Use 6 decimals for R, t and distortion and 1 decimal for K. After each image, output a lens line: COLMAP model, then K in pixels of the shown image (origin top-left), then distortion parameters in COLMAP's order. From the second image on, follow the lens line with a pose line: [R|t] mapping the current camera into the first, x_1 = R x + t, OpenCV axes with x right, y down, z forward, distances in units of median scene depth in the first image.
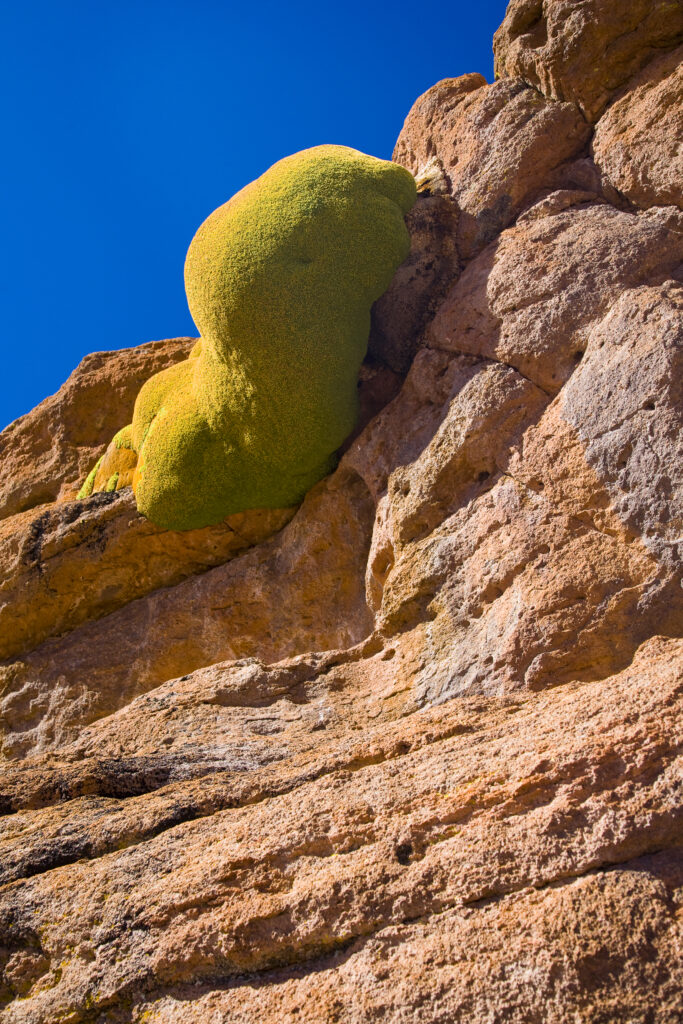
lens RADIAL K [[1101.3, 0, 344.4], [0, 1101.3, 515.0], [0, 0, 1]] dist [0.065883, 0.000000]
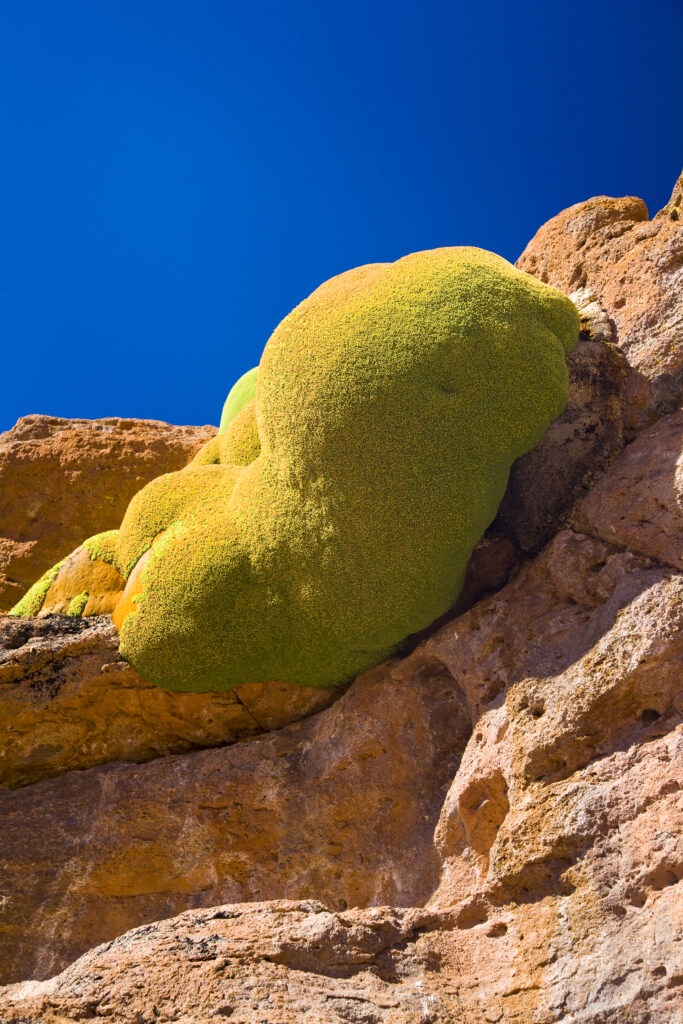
lens RADIAL K [[1449.2, 0, 332.2], [0, 1449.2, 515.8], [0, 0, 1]] dist [0.172873, 0.000000]
pose [[0.965213, 0.209491, 0.156451, -0.251842], [-0.192802, 0.974438, -0.115316, -0.009146], [-0.176609, 0.081140, 0.980931, 0.016705]]
